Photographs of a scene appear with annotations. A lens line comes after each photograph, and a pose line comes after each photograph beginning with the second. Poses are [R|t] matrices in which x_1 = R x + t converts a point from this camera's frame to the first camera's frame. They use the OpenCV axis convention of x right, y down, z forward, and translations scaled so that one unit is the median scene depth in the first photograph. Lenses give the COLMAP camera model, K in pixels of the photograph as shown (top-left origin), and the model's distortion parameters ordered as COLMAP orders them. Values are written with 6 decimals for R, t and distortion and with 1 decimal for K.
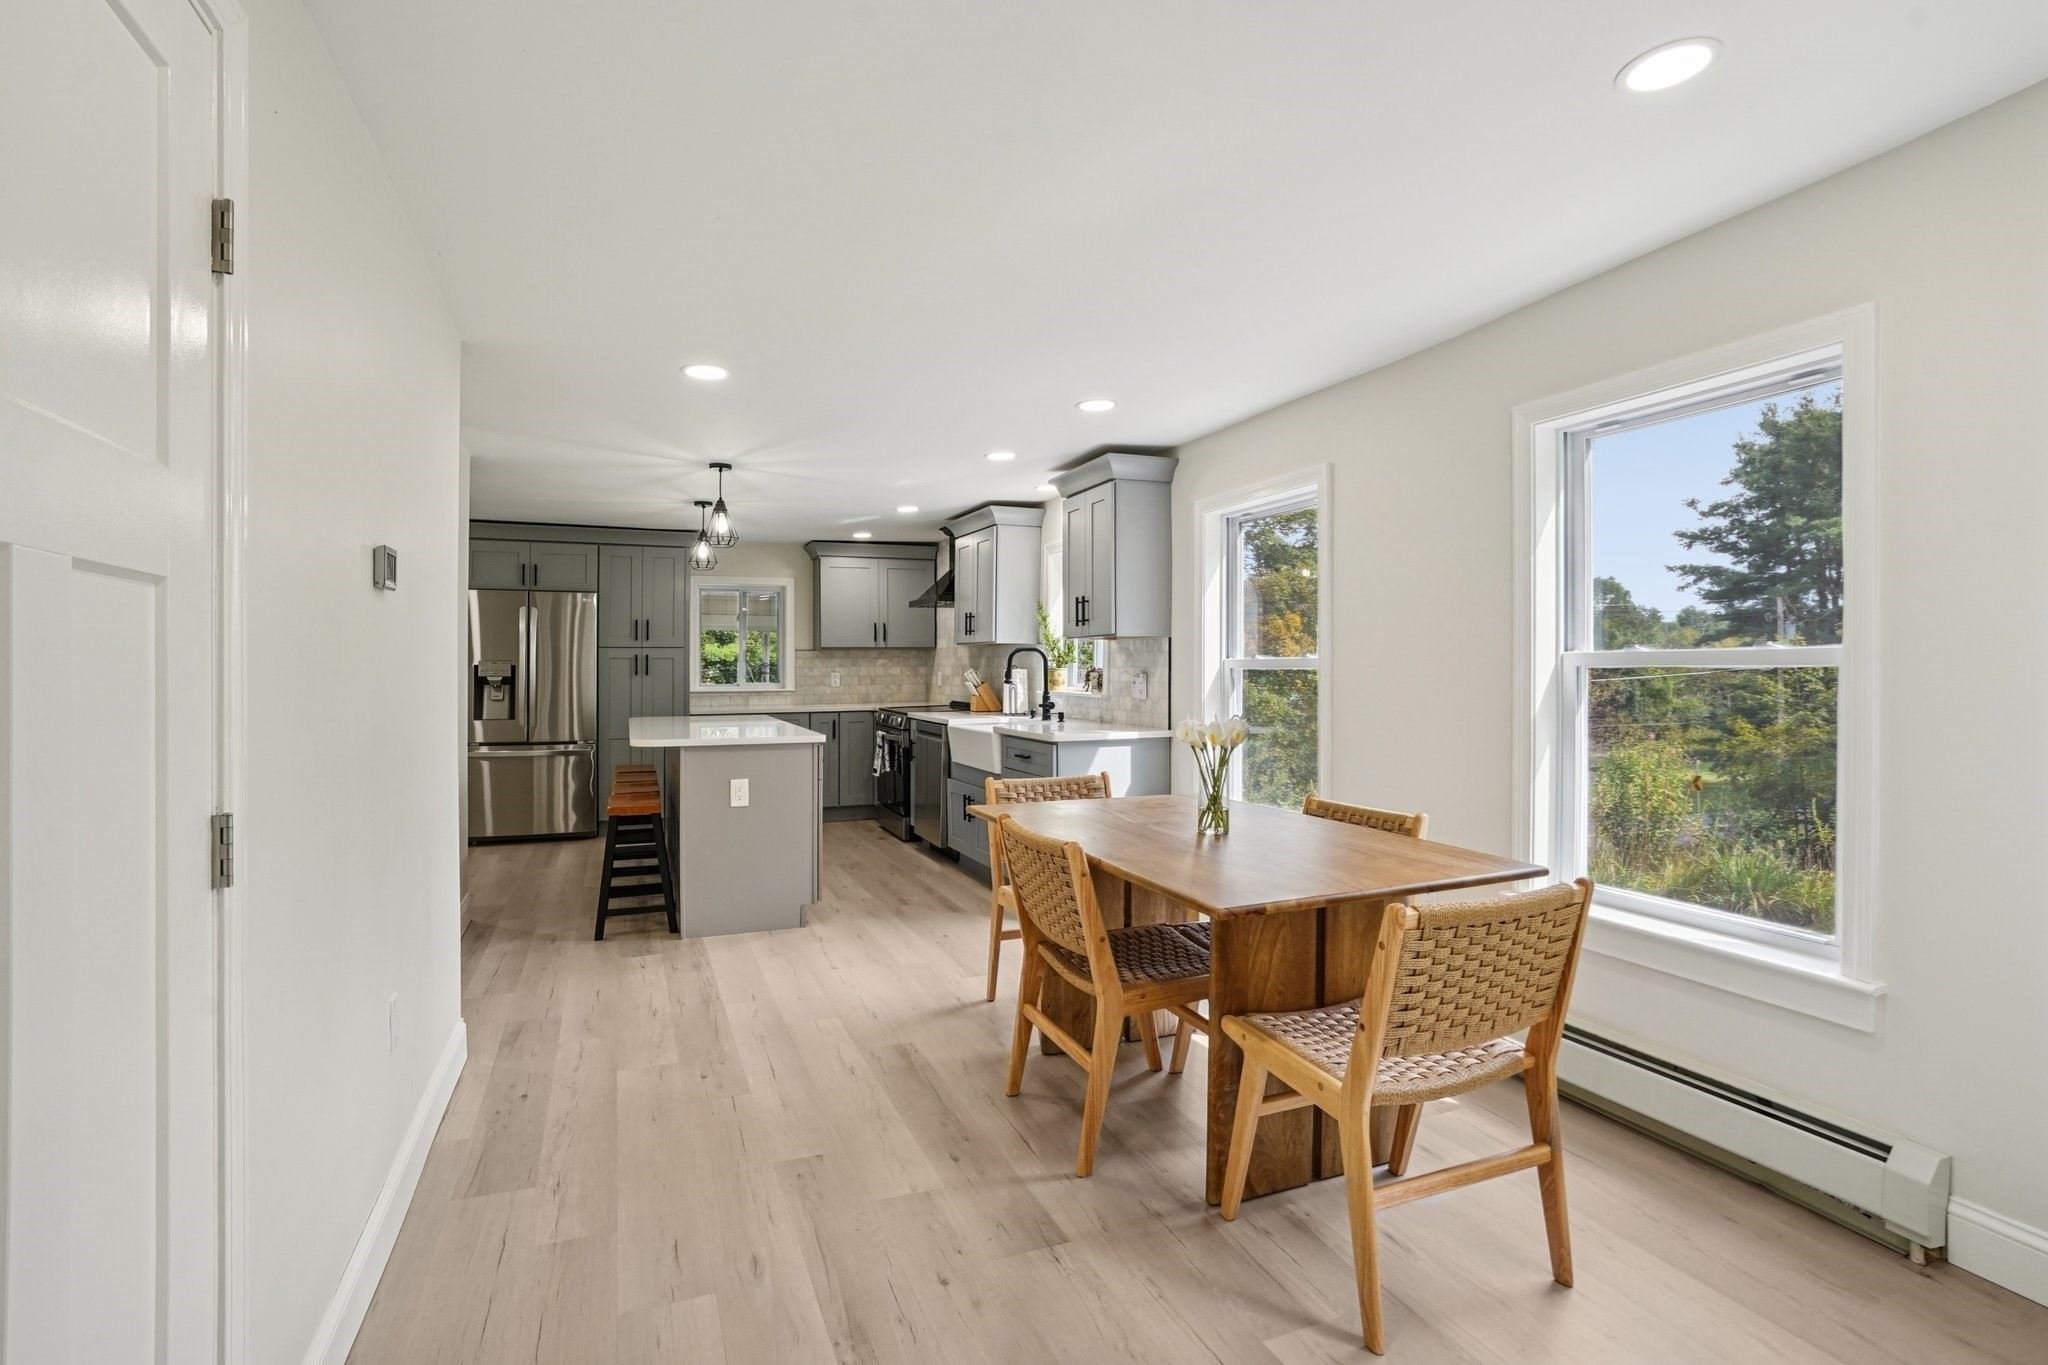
lens RADIAL K [[983.3, 0, 1032.3], [0, 983.3, 682.4], [0, 0, 1]] dist [-0.058752, 0.019377]
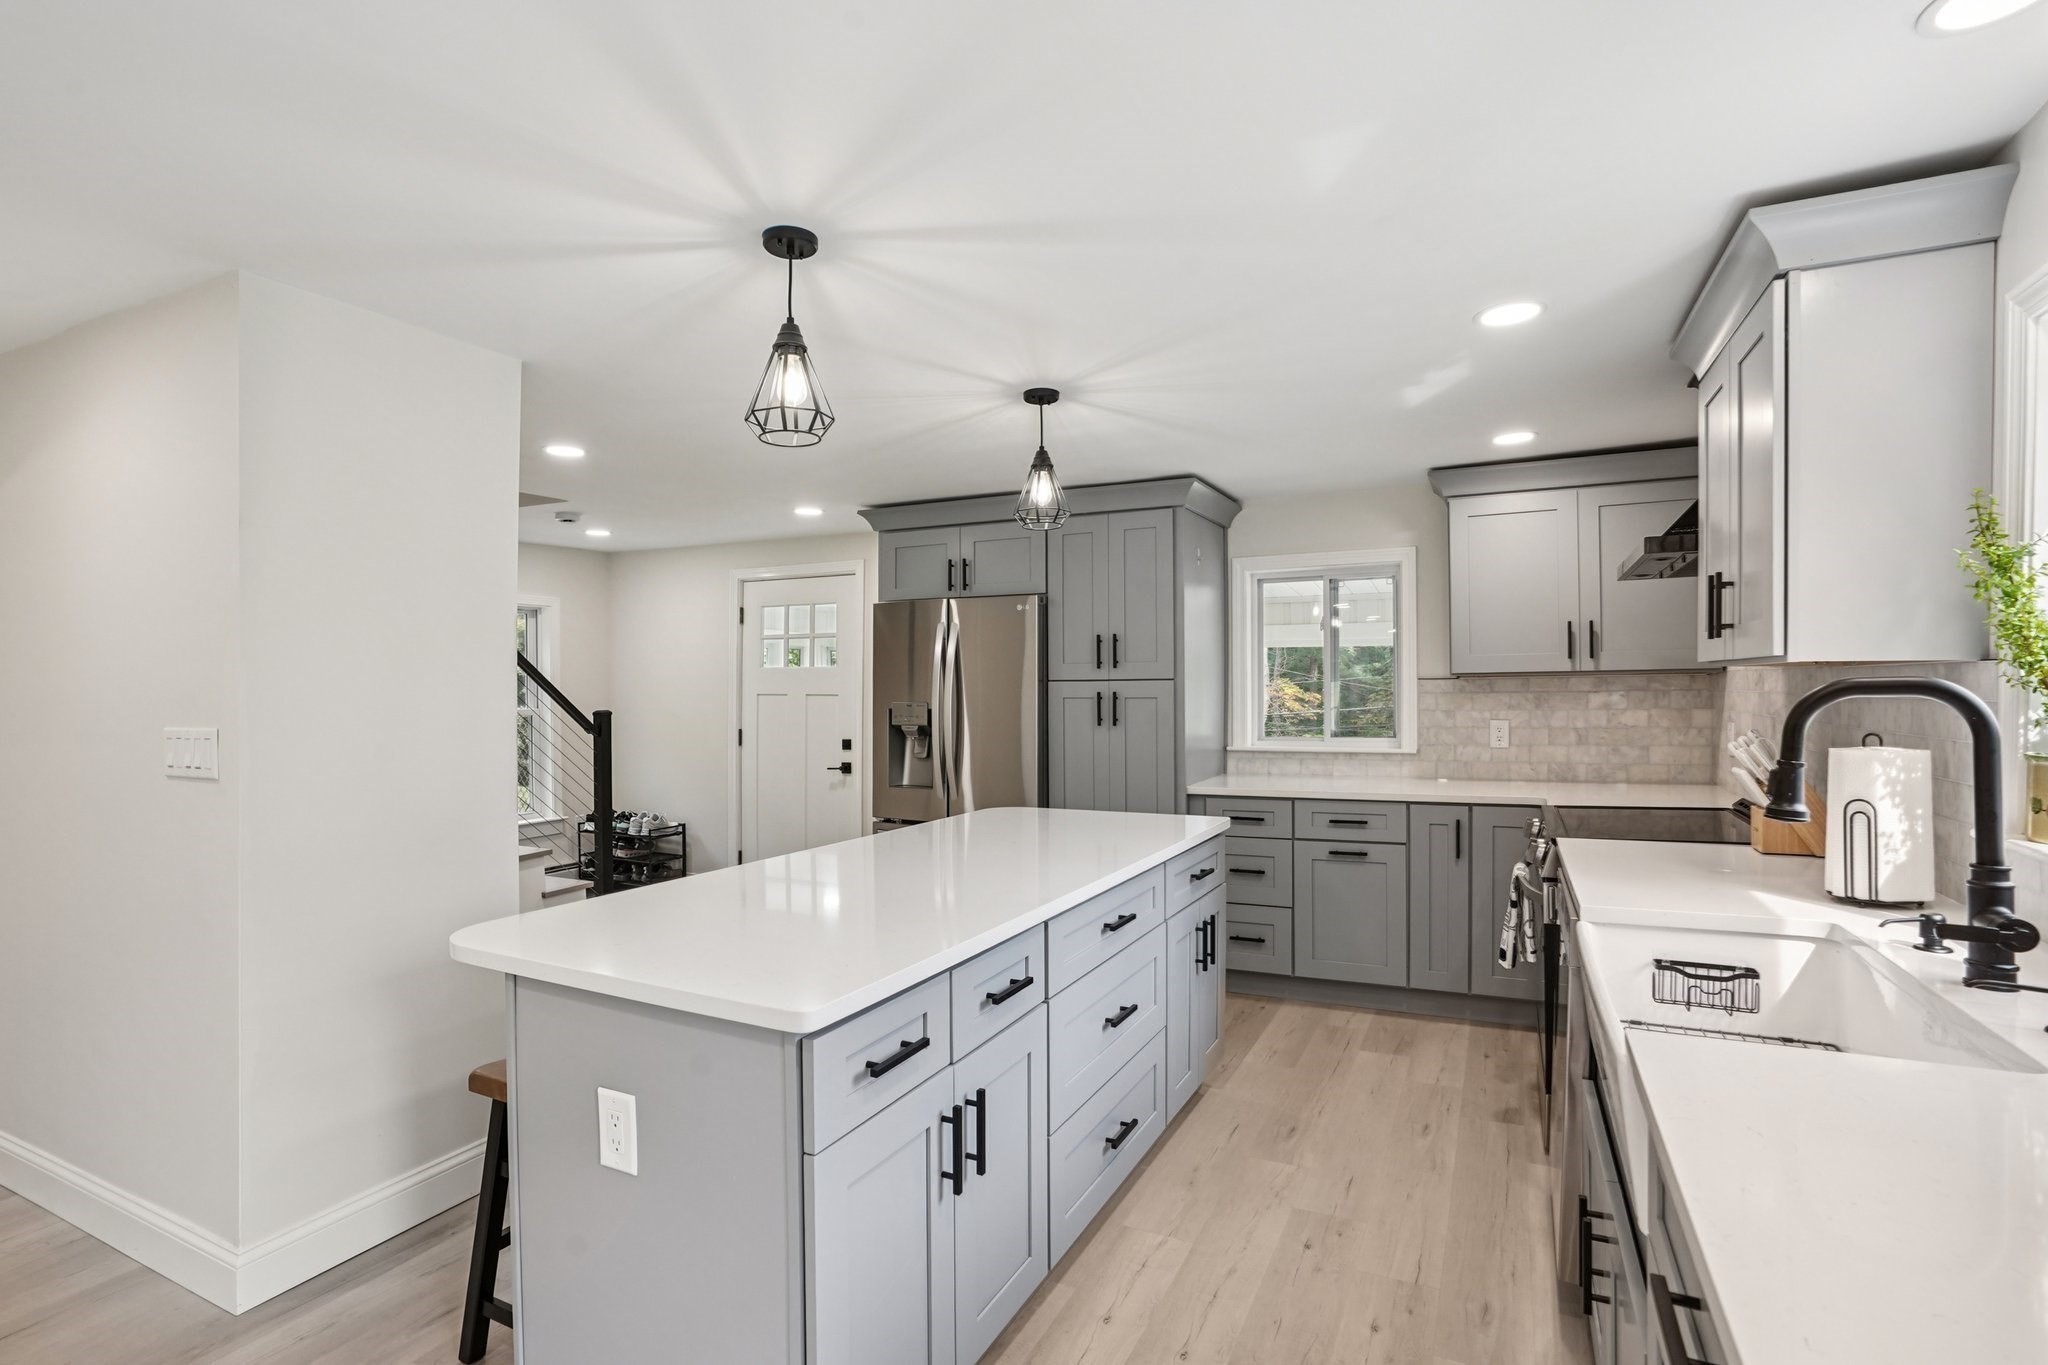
lens RADIAL K [[983.3, 0, 1014.3], [0, 983.3, 685.5], [0, 0, 1]] dist [-0.058752, 0.019377]
pose [[0.647238, -0.005659, -0.762267, 0.026983], [-0.005968, 0.999904, -0.012491, -0.022106], [0.762265, 0.012633, 0.647142, 0.506166]]
